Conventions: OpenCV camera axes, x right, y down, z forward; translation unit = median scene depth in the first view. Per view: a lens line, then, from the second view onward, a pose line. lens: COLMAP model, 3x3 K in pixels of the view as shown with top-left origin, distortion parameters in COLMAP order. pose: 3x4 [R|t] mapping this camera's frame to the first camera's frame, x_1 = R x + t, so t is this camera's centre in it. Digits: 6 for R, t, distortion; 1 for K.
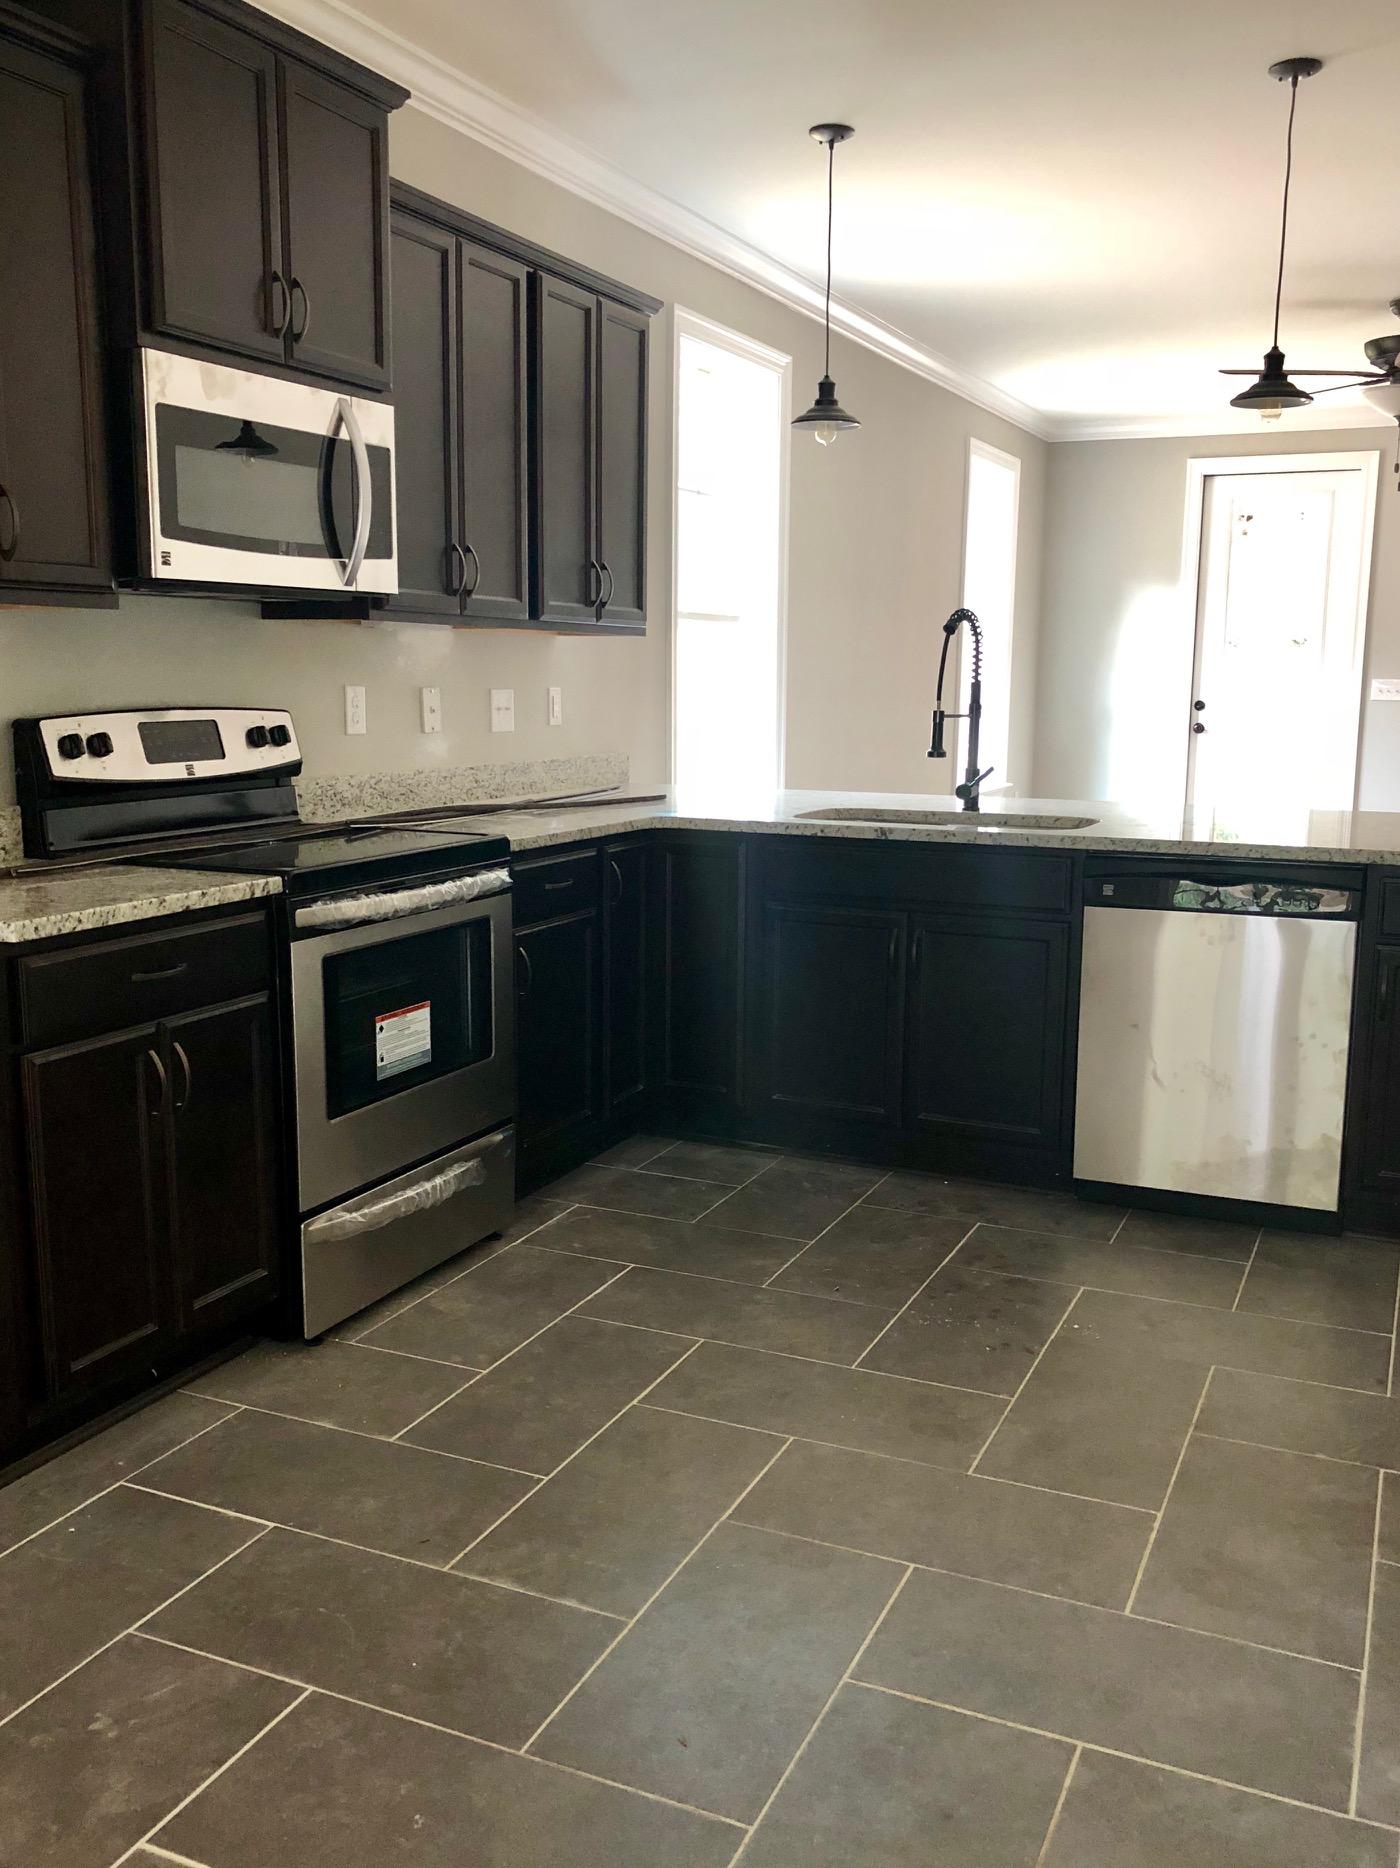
lens RADIAL K [[1651.8, 0, 712.5], [0, 1651.8, 954.8], [0, 0, 1]] dist [0.044100, -0.050626]
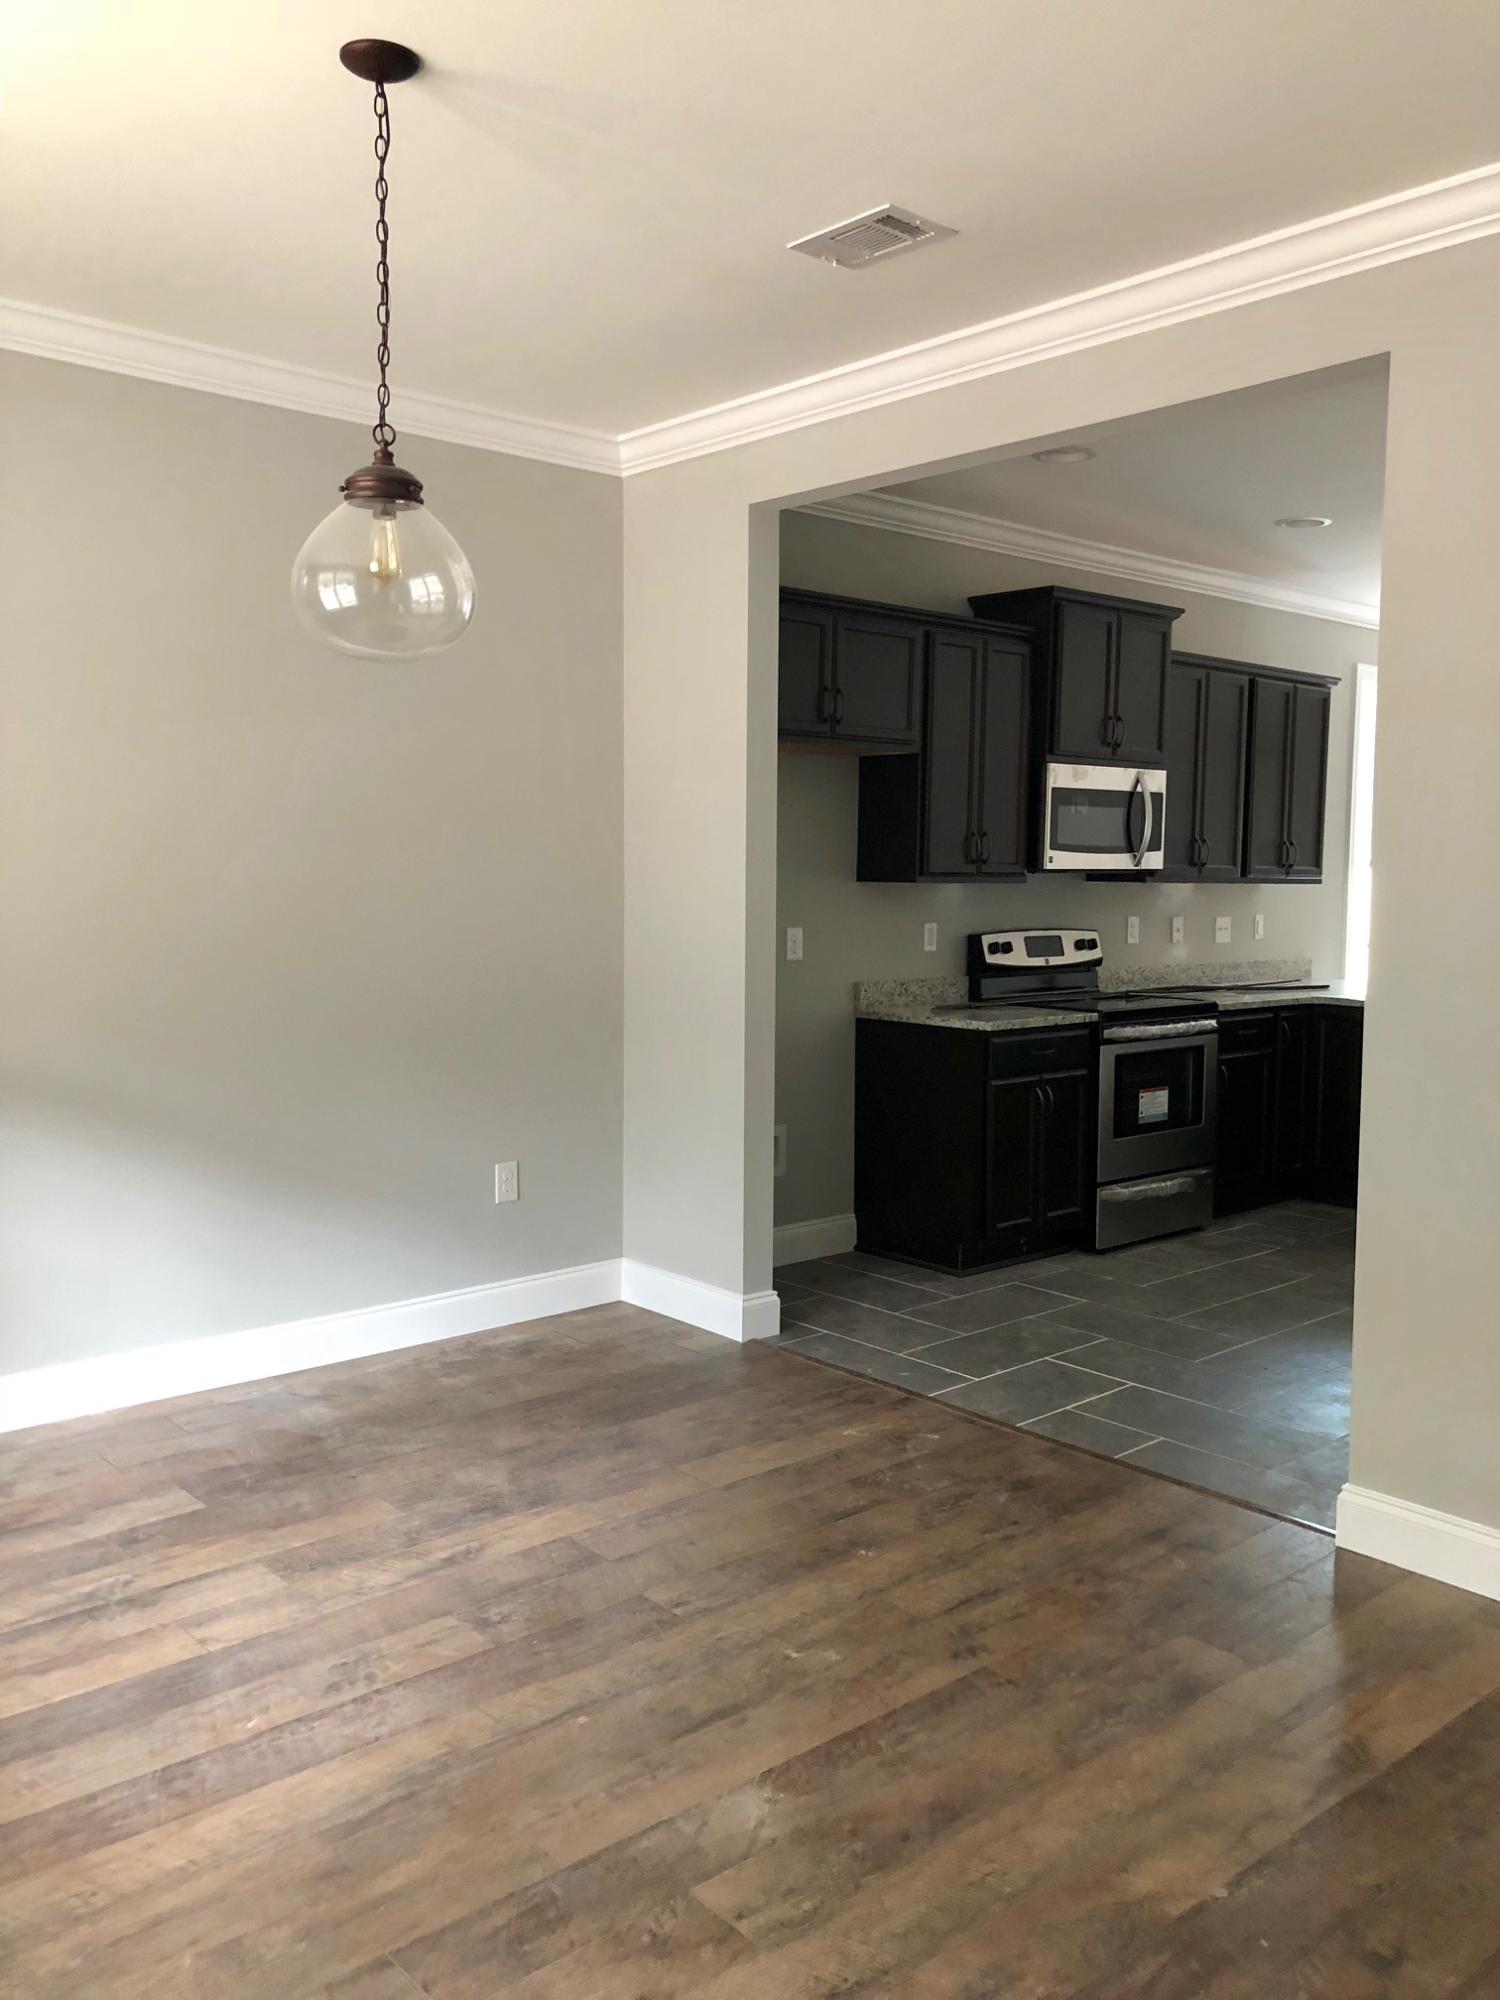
lens RADIAL K [[1666.5, 0, 709.9], [0, 1666.5, 1004.6], [0, 0, 1]] dist [0.031207, -0.055846]
pose [[0.905337, 0.034633, -0.423278, 0.150671], [-0.073547, 0.994396, -0.075946, 0.113962], [0.418276, 0.099888, 0.902811, -0.901511]]
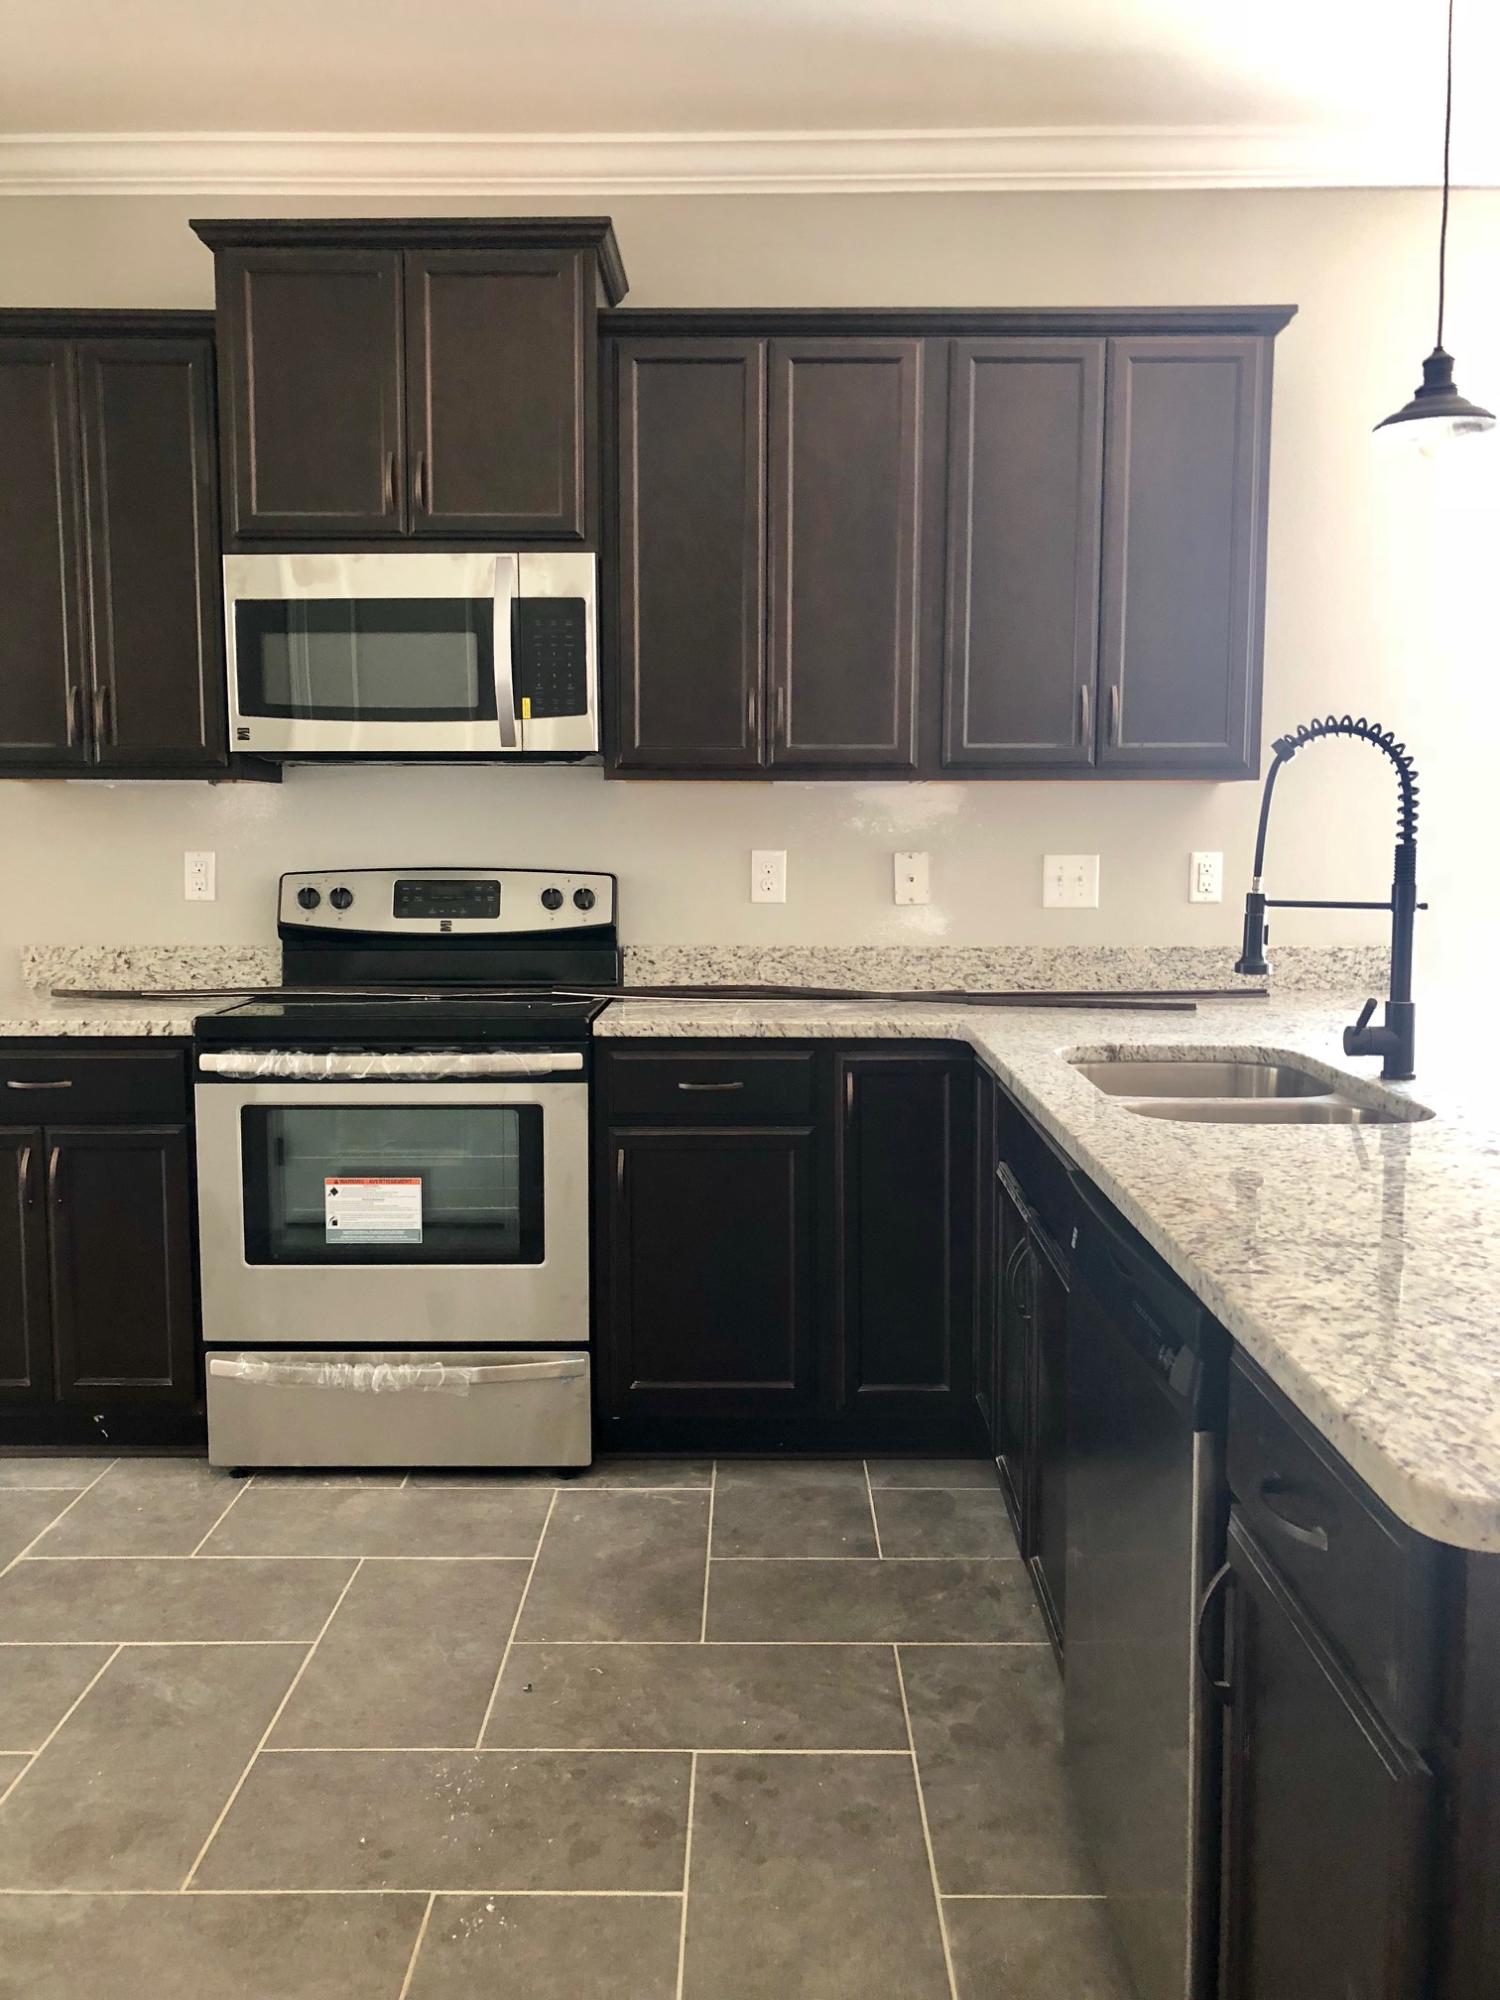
lens RADIAL K [[1666.5, 0, 765.7], [0, 1666.5, 986.3], [0, 0, 1]] dist [0.031207, -0.055846]
pose [[0.402216, 0.077008, -0.912301, 0.743944], [-0.153142, 0.988076, 0.015887, -0.121886], [0.902646, 0.133321, 0.409213, 0.756647]]
